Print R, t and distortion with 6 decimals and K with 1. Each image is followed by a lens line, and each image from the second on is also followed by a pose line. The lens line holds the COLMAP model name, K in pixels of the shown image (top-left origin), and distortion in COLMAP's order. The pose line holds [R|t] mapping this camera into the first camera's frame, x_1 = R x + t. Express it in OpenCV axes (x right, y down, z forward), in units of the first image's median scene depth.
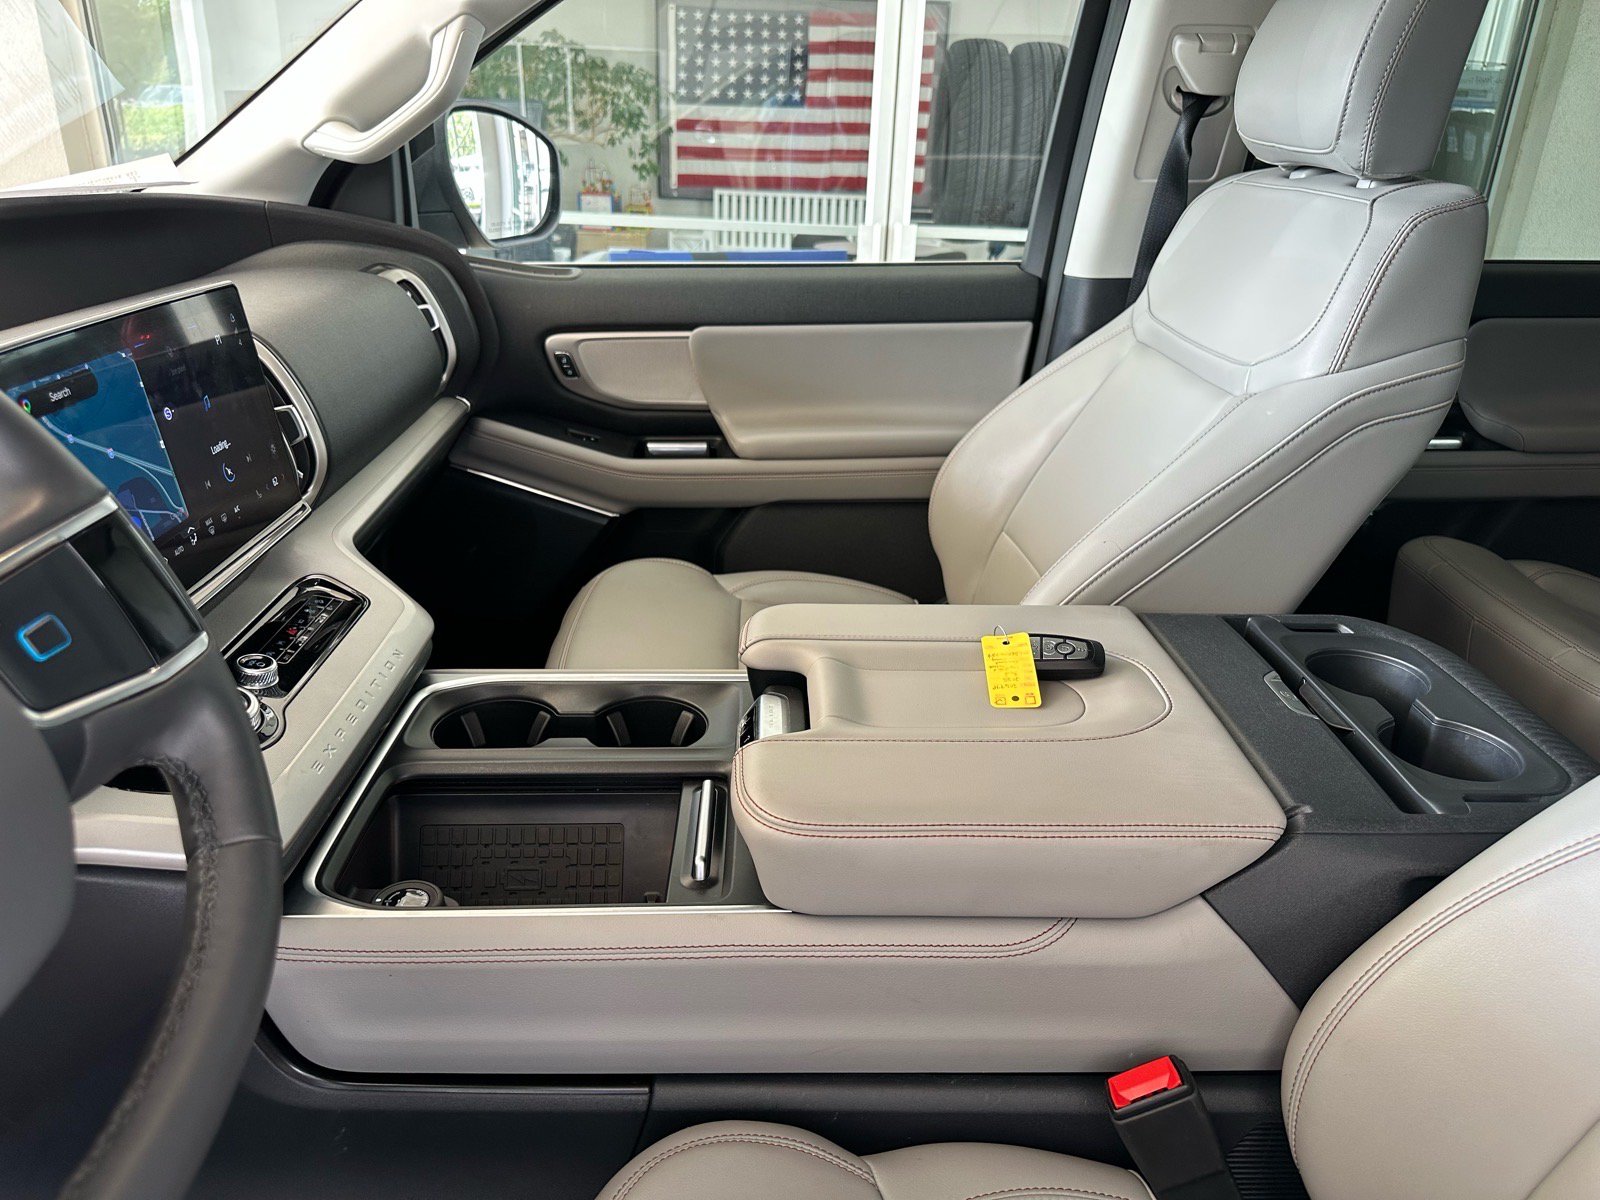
lens RADIAL K [[1138.3, 0, 800.0], [0, 1138.3, 600.0], [0, 0, 1]] dist [-0.012953, -0.006212]
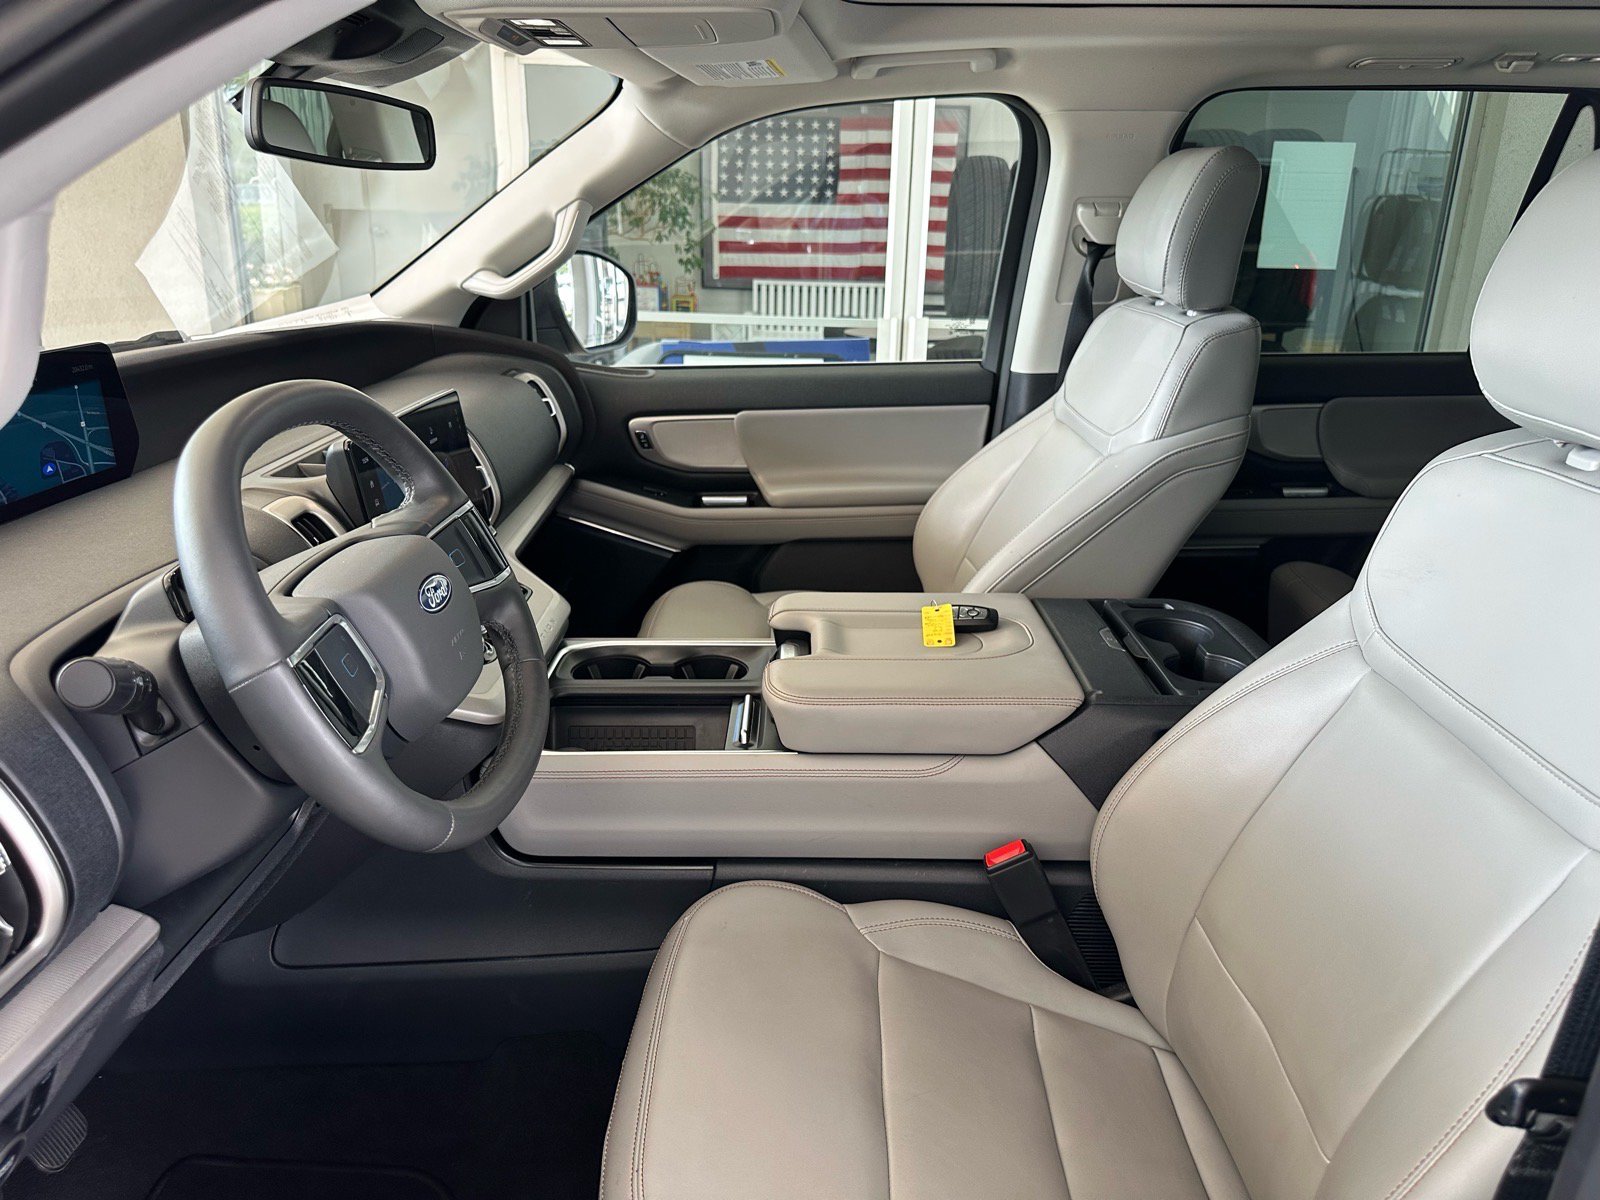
lens RADIAL K [[1109.9, 0, 800.0], [0, 1109.9, 600.0], [0, 0, 1]] dist [-0.003468, -0.018832]
pose [[0.999439, -0.004530, -0.033170, 0.026280], [0.002512, 0.998159, -0.060607, 0.071543], [0.033384, 0.060490, 0.997610, -0.335504]]
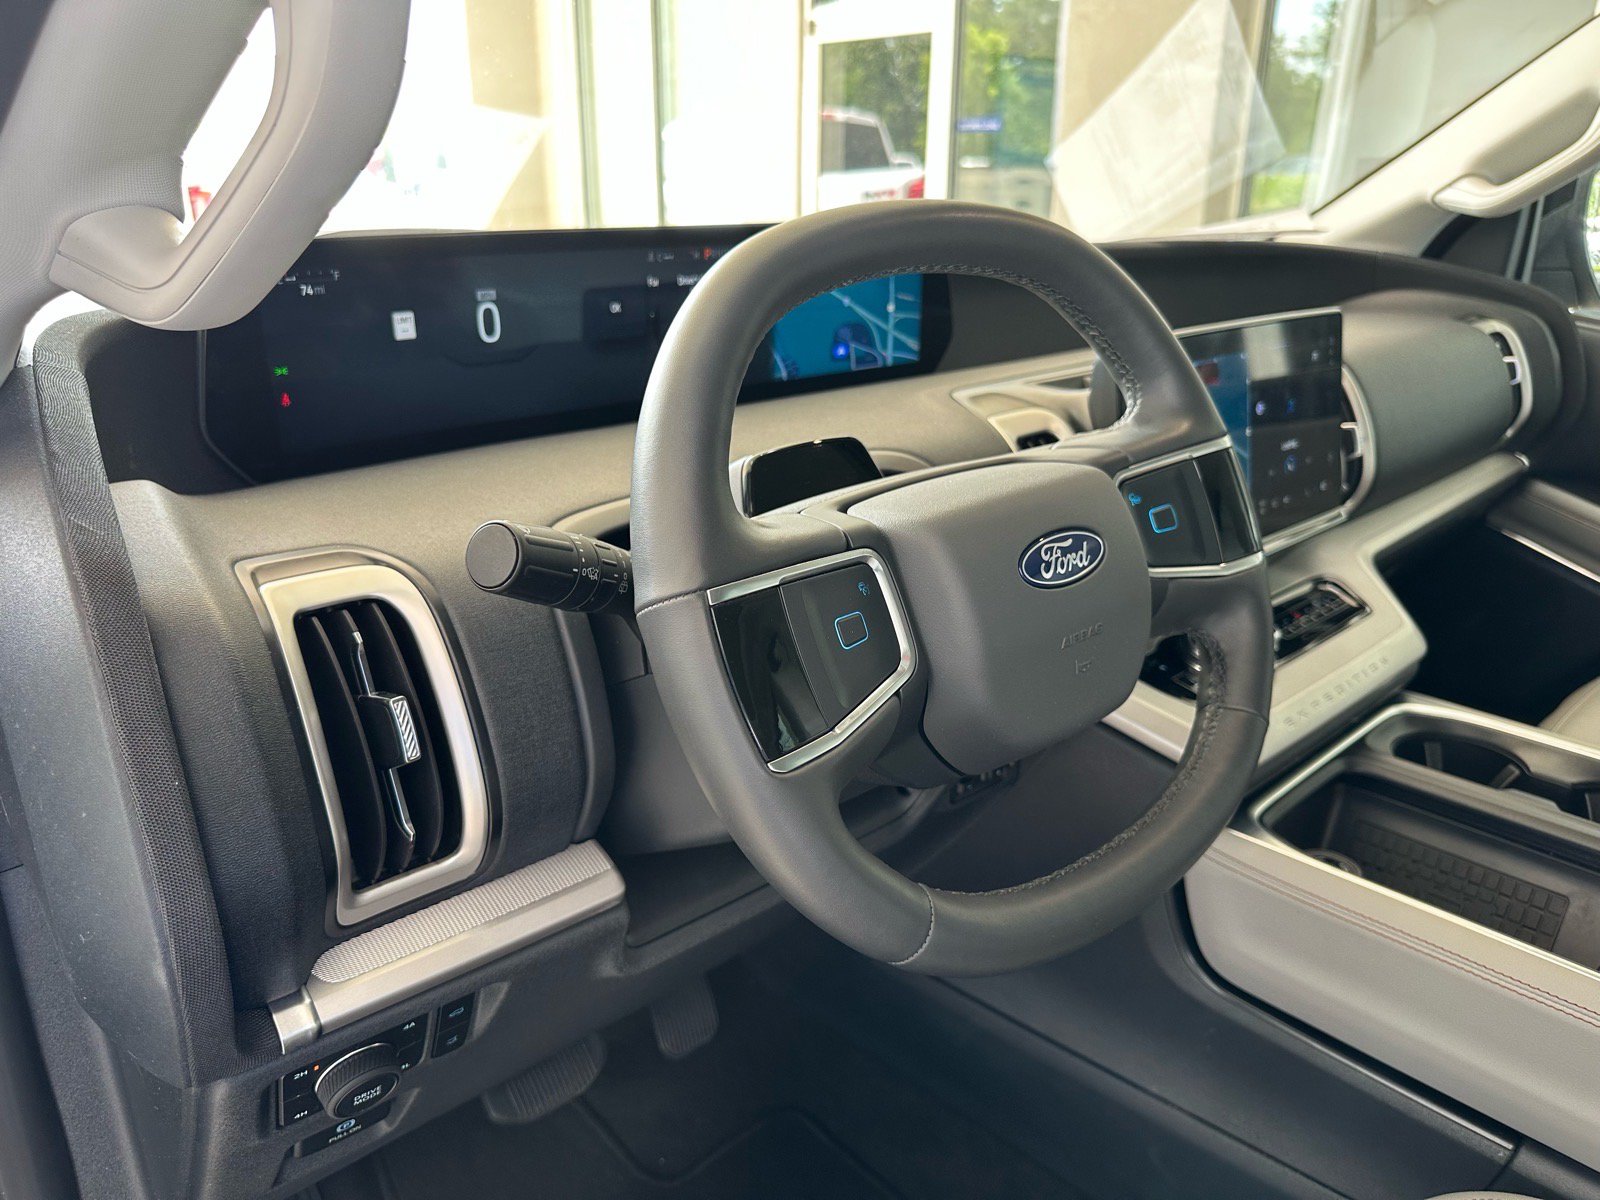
lens RADIAL K [[1119.6, 0, 845.3], [0, 1119.6, 625.3], [0, 0, 1]] dist [0.005549, -0.000271]
pose [[0.671350, 0.249506, -0.697879, 0.021431], [-0.269242, 0.959402, 0.083999, 0.038820], [0.690506, 0.131505, 0.711272, -0.068573]]
